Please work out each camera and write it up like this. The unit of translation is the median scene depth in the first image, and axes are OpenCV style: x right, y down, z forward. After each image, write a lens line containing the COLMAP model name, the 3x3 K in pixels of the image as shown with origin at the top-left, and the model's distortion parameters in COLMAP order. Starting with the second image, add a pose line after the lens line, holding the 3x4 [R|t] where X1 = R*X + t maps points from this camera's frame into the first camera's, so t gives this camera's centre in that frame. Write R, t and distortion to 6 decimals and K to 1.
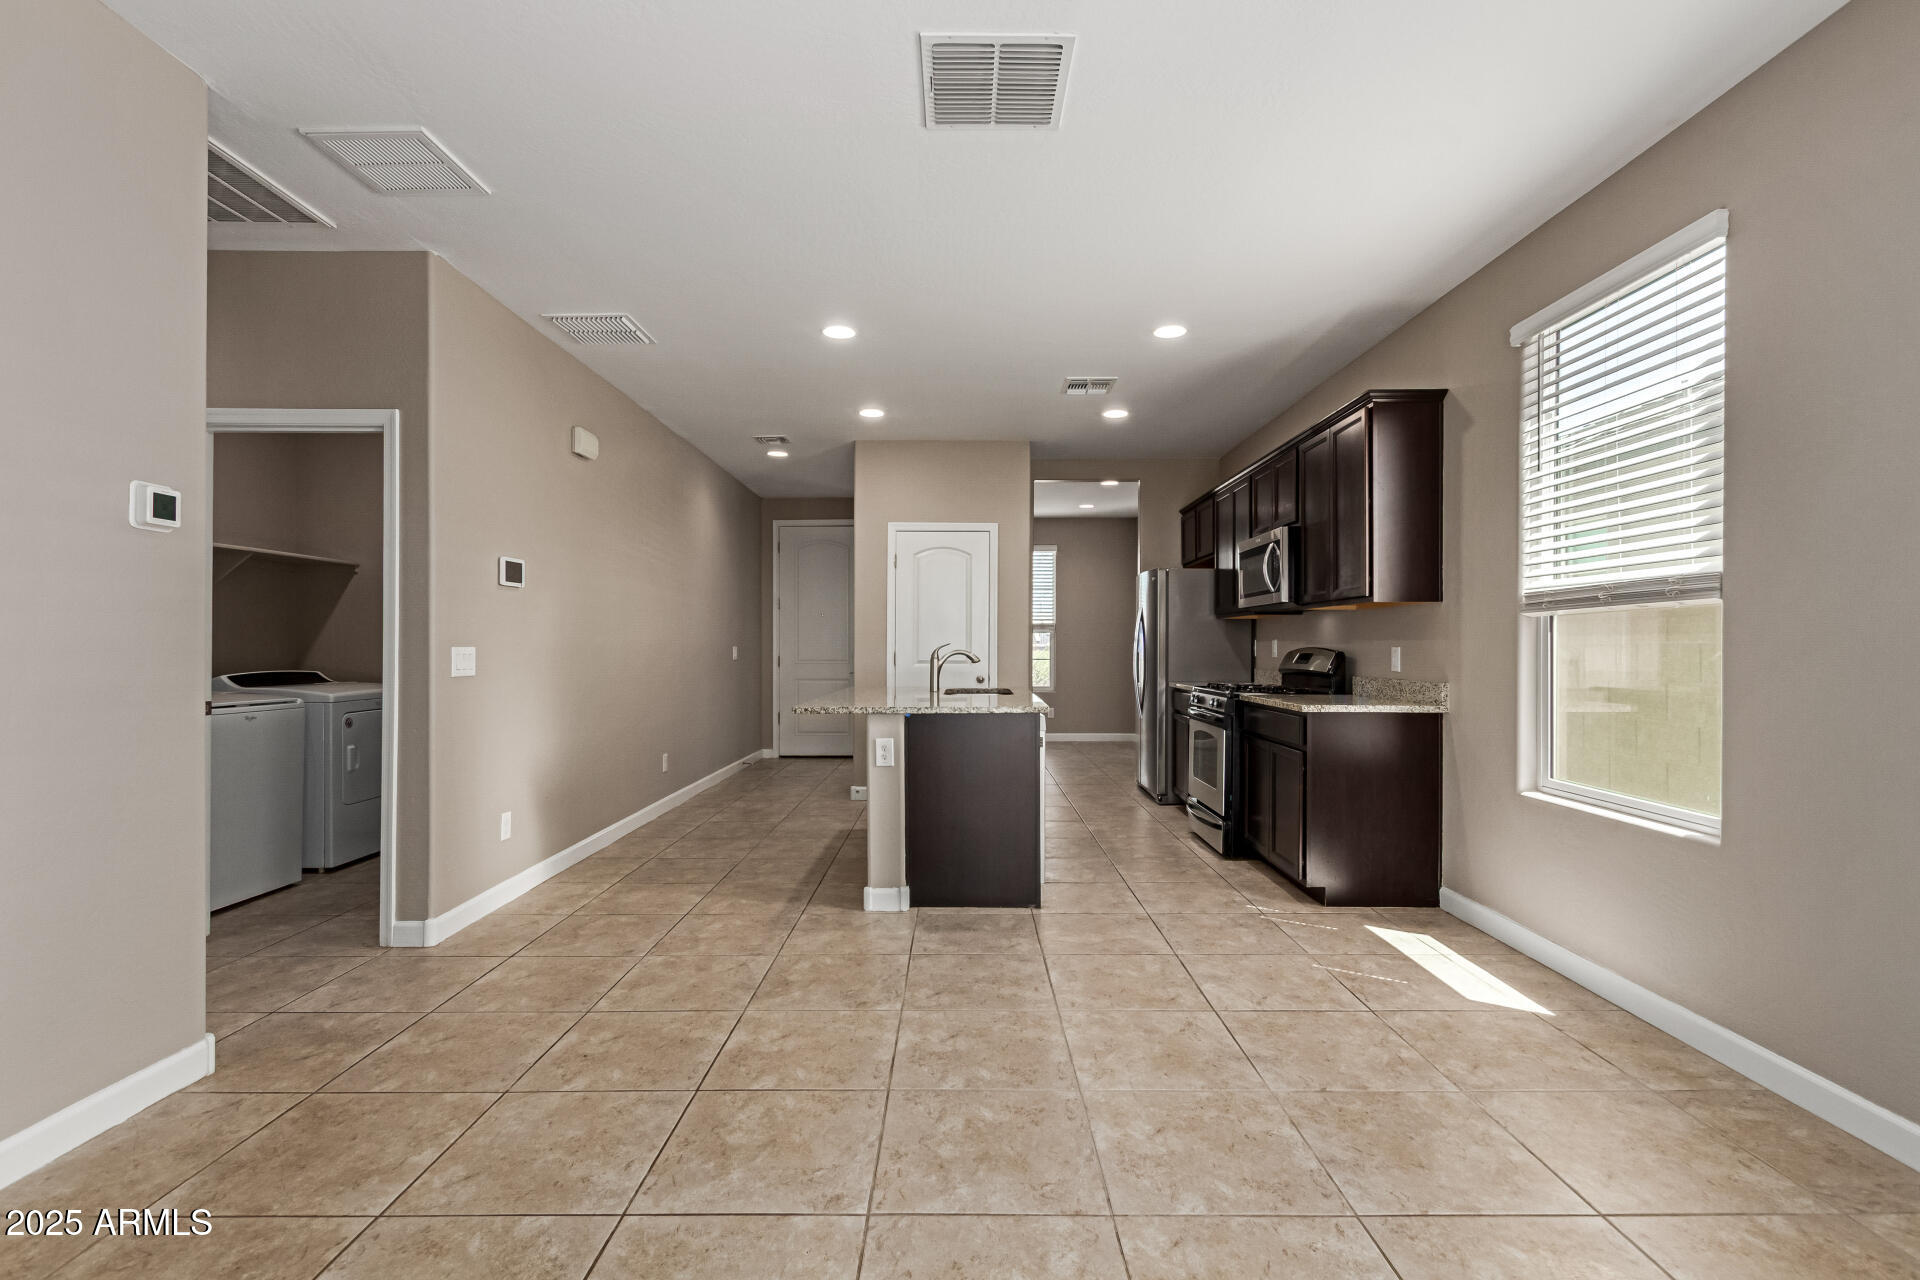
lens RADIAL K [[875.3, 0, 958.1], [0, 875.3, 645.1], [0, 0, 1]] dist [0.008598, -0.003780]
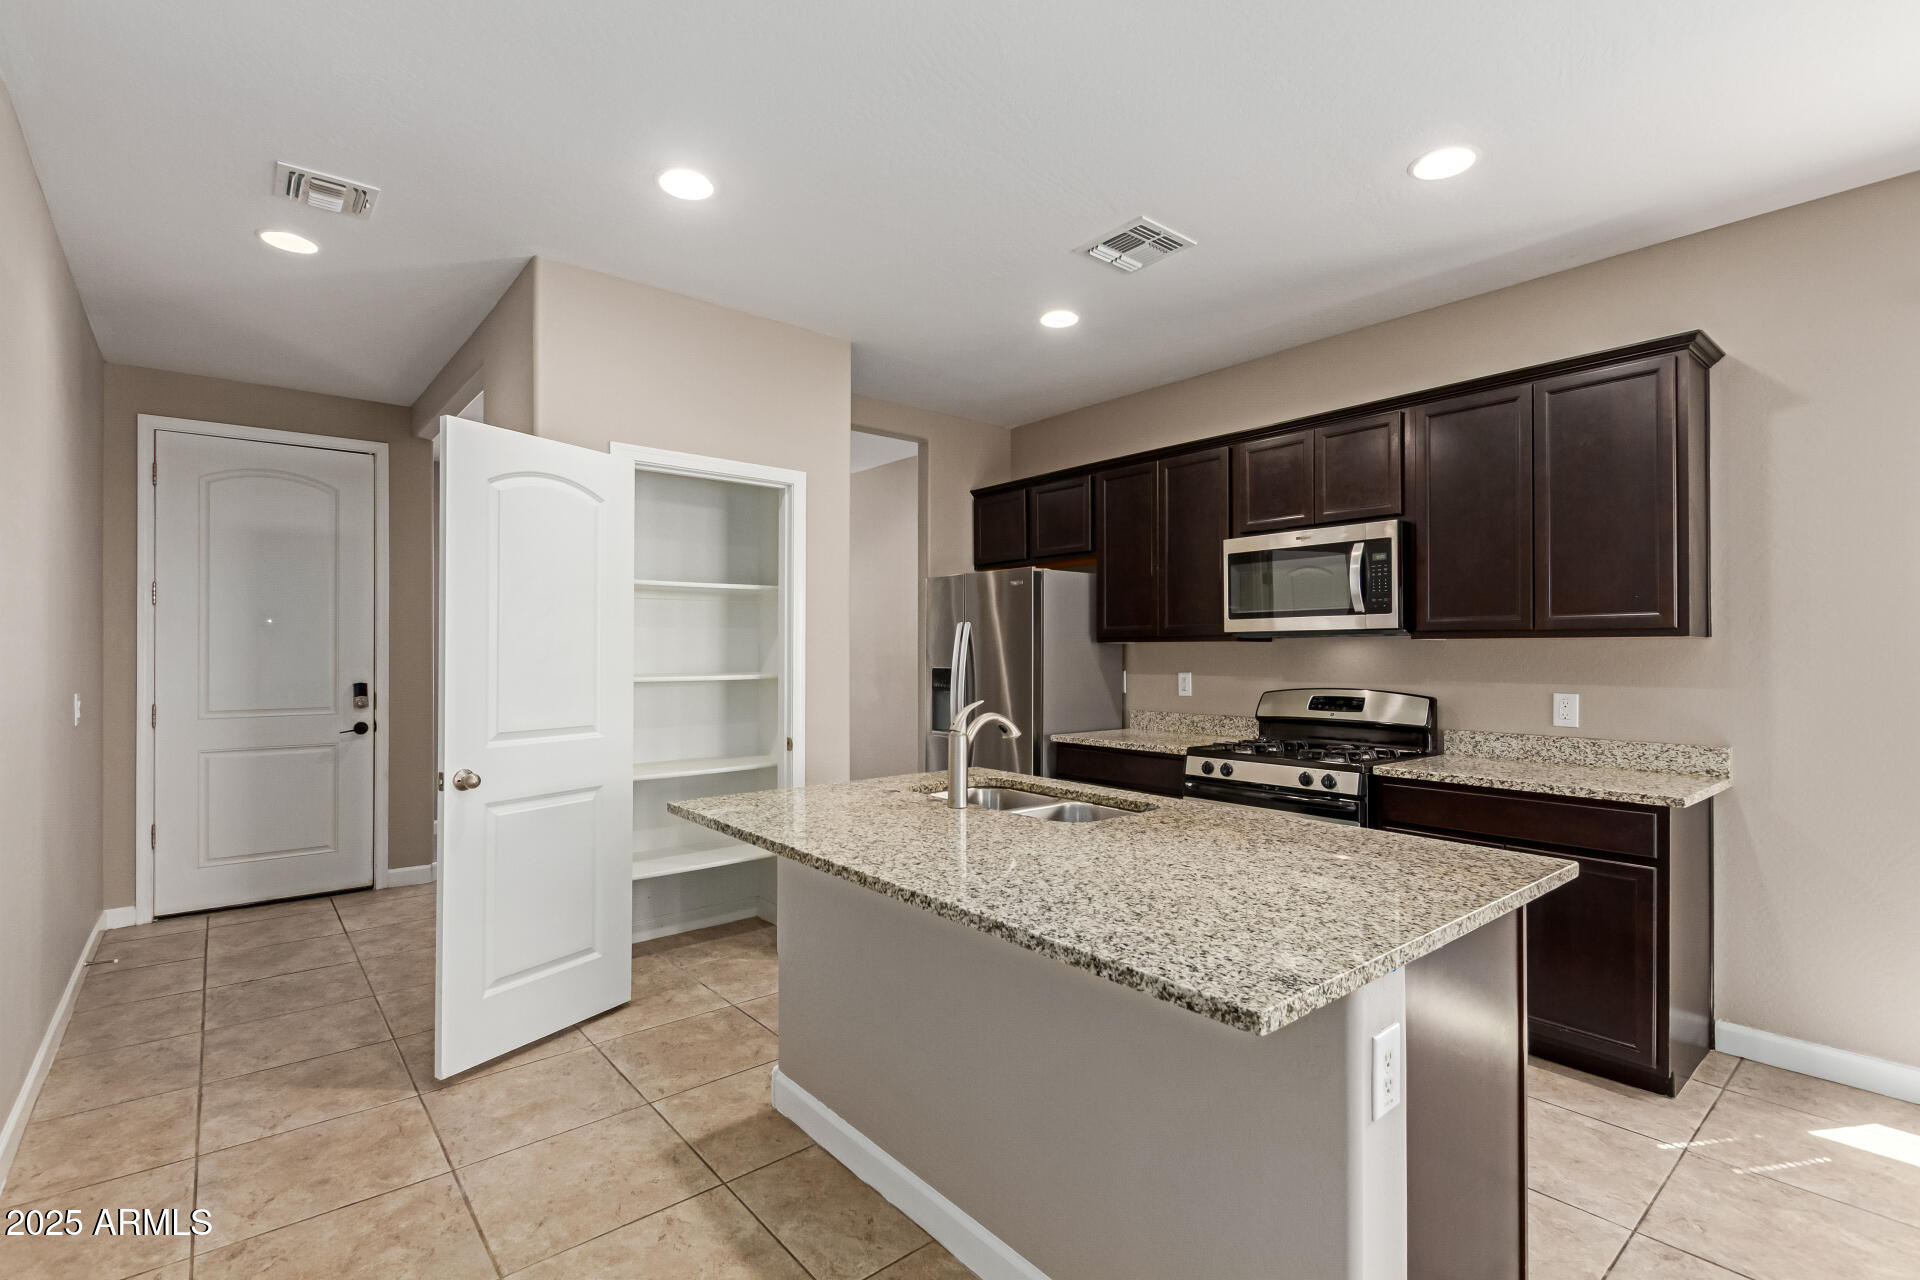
lens RADIAL K [[875.3, 0, 962.2], [0, 875.3, 650.0], [0, 0, 1]] dist [0.008598, -0.003780]
pose [[0.763356, 0.002376, 0.645974, -0.477224], [-0.000260, 0.999994, -0.003370, -0.041131], [-0.645978, 0.002404, 0.763352, 0.959554]]
